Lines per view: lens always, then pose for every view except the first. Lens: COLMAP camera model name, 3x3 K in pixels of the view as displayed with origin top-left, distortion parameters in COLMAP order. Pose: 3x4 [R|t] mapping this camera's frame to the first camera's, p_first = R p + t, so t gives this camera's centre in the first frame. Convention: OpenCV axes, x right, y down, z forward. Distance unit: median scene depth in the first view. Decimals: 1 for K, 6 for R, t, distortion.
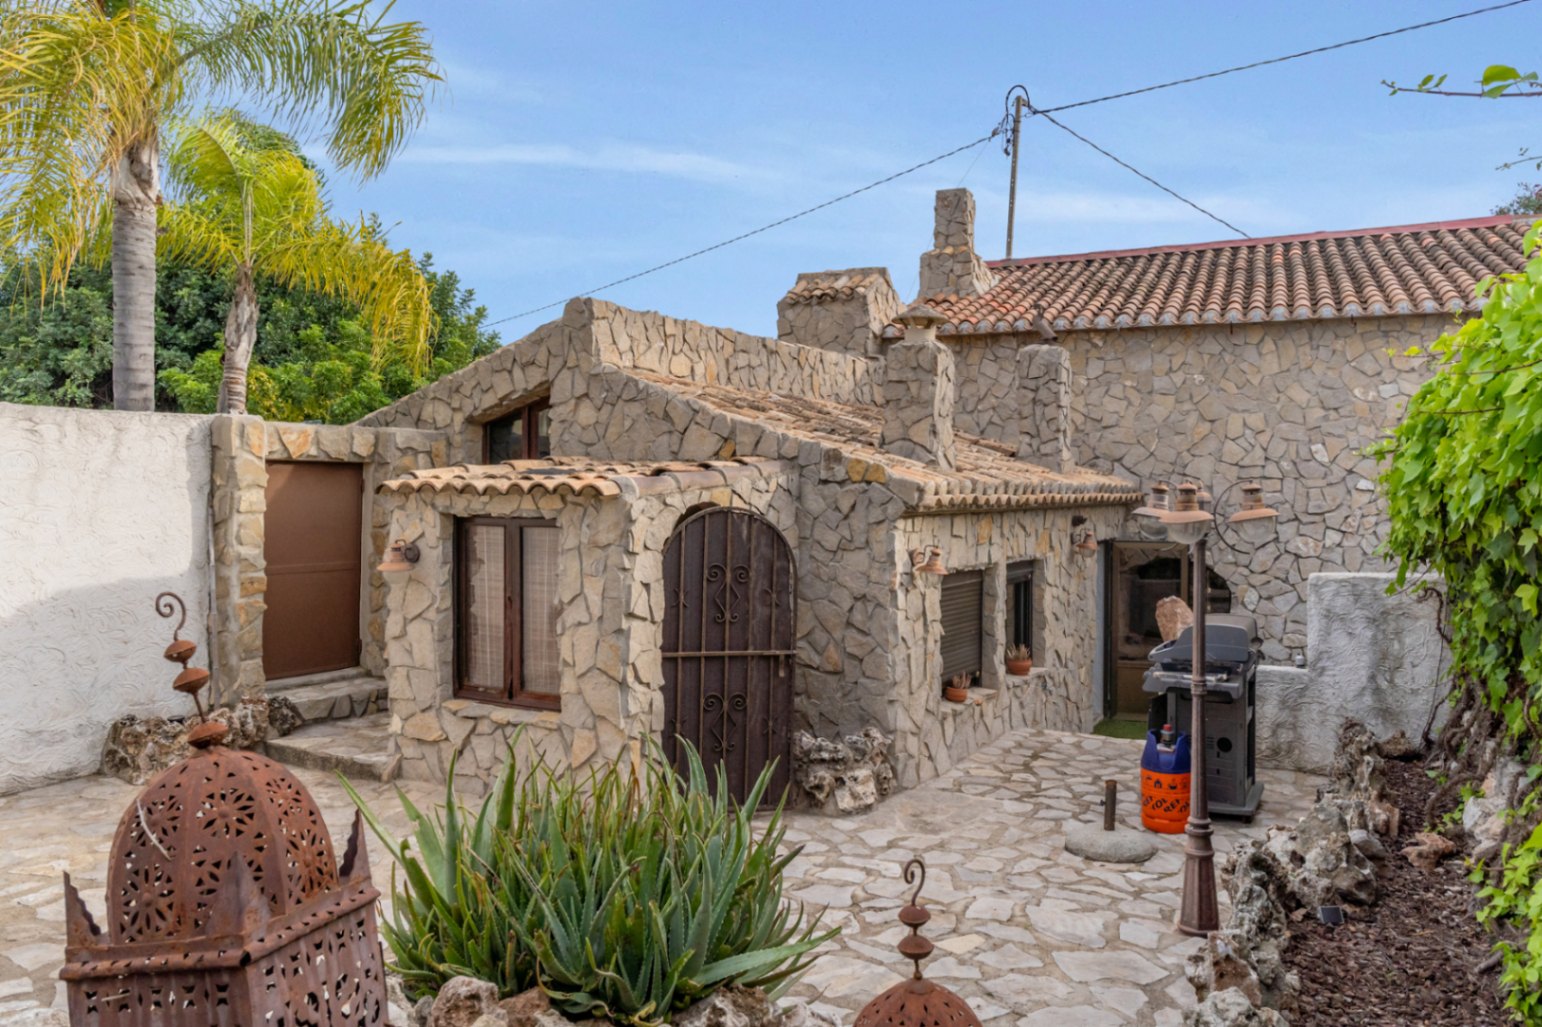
lens RADIAL K [[800.7, 0, 771.7], [0, 800.7, 518.8], [0, 0, 1]] dist [-0.002158, -0.000451]
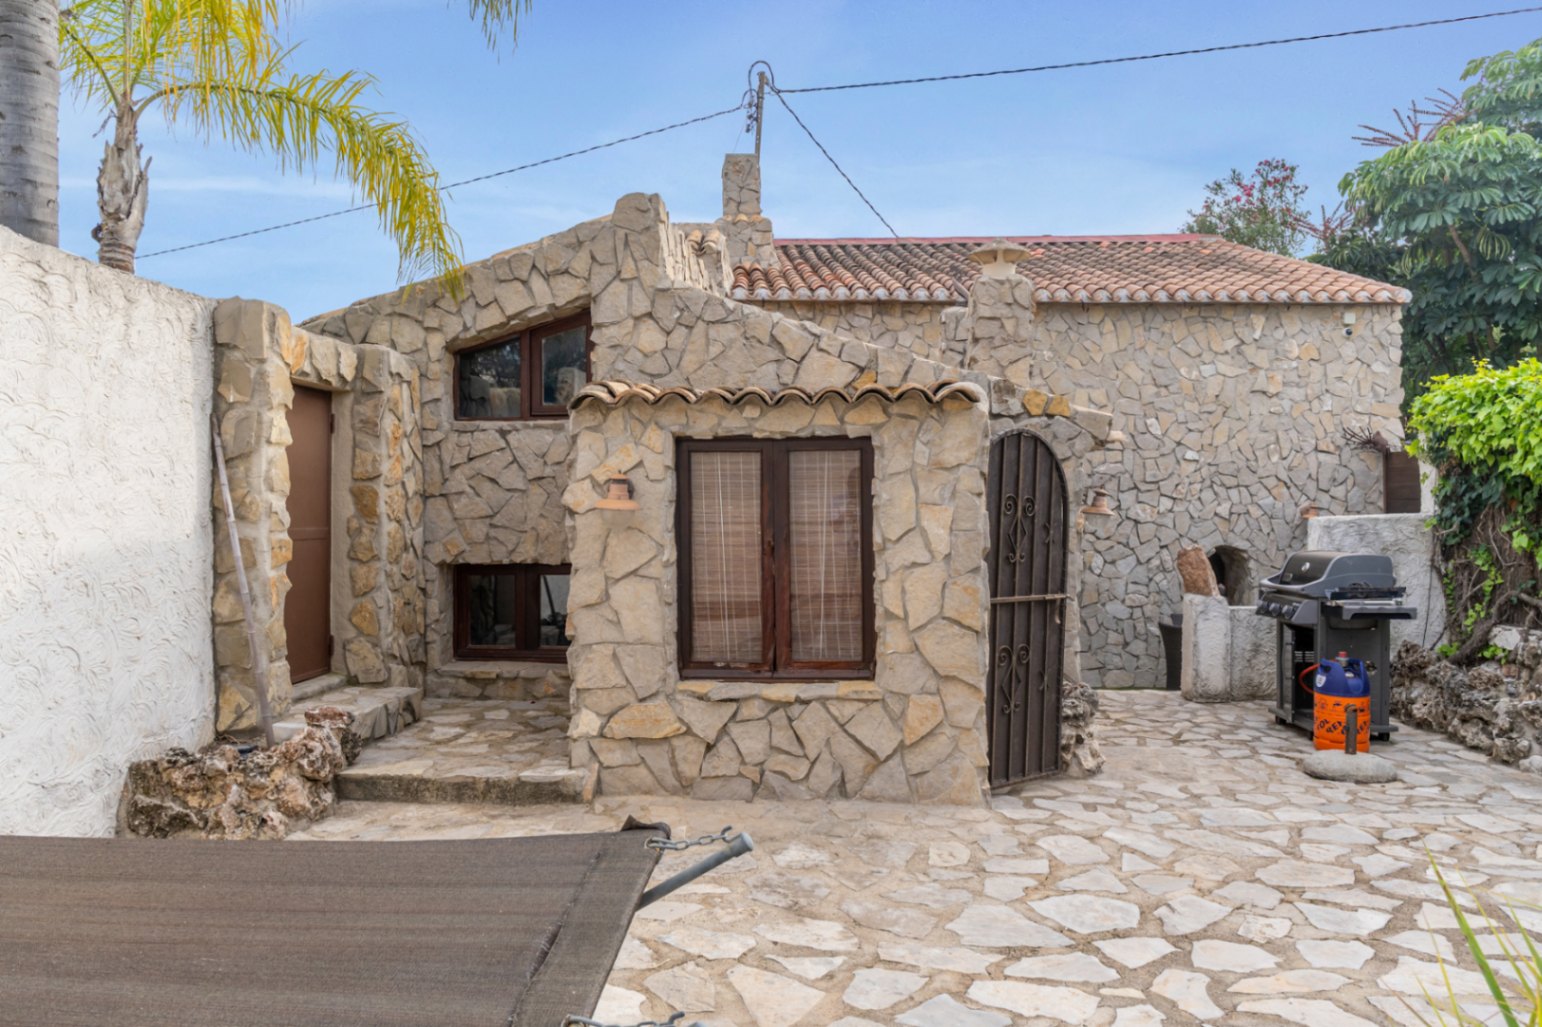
lens RADIAL K [[858.1, 0, 771.0], [0, 858.1, 513.5], [0, 0, 1]] dist [-0.000740, -0.000707]
pose [[0.946160, -0.018137, 0.323190, -0.400458], [0.017183, 0.999836, 0.005804, 0.043878], [-0.323242, 0.000062, 0.946316, 0.139865]]
